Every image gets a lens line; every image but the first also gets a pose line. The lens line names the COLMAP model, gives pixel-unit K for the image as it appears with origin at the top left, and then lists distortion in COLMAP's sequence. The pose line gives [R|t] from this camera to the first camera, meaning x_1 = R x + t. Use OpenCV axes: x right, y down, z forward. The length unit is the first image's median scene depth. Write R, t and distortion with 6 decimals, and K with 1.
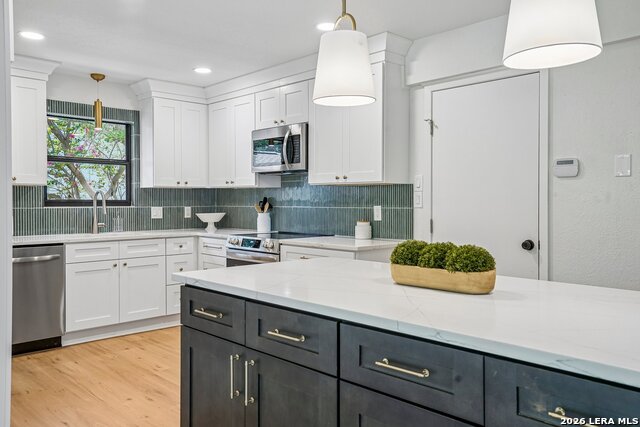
lens RADIAL K [[501.6, 0, 320.0], [0, 501.6, 213.5], [0, 0, 1]] dist [0.002504, 0.004525]
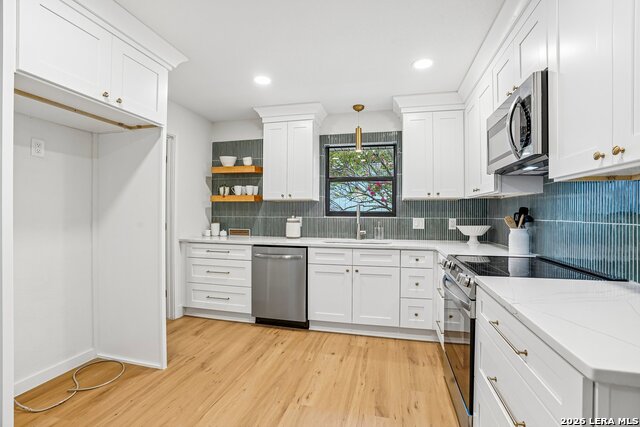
lens RADIAL K [[289.5, 0, 326.8], [0, 289.5, 216.3], [0, 0, 1]] dist [-0.061966, 0.000237]
pose [[0.546753, 0.010499, -0.837228, 0.085242], [-0.024794, 0.999686, -0.003656, -0.010885], [0.836926, 0.022757, 0.546842, 0.559059]]
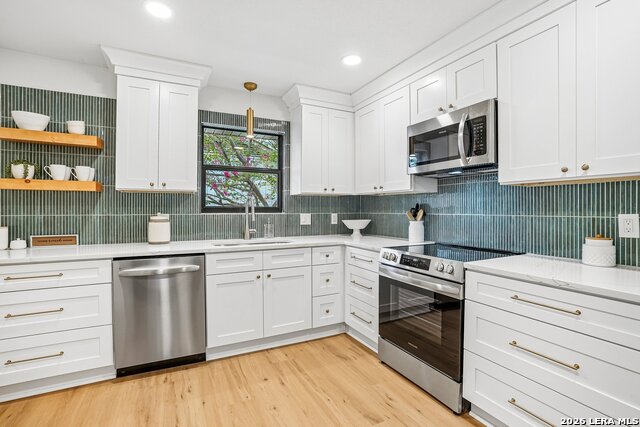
lens RADIAL K [[295.7, 0, 320.9], [0, 295.7, 212.5], [0, 0, 1]] dist [-0.067518, 0.025874]
pose [[0.956273, 0.003079, -0.292460, -0.127546], [-0.007205, 0.999889, -0.013030, -0.008468], [0.292387, 0.014567, 0.956189, 0.467465]]
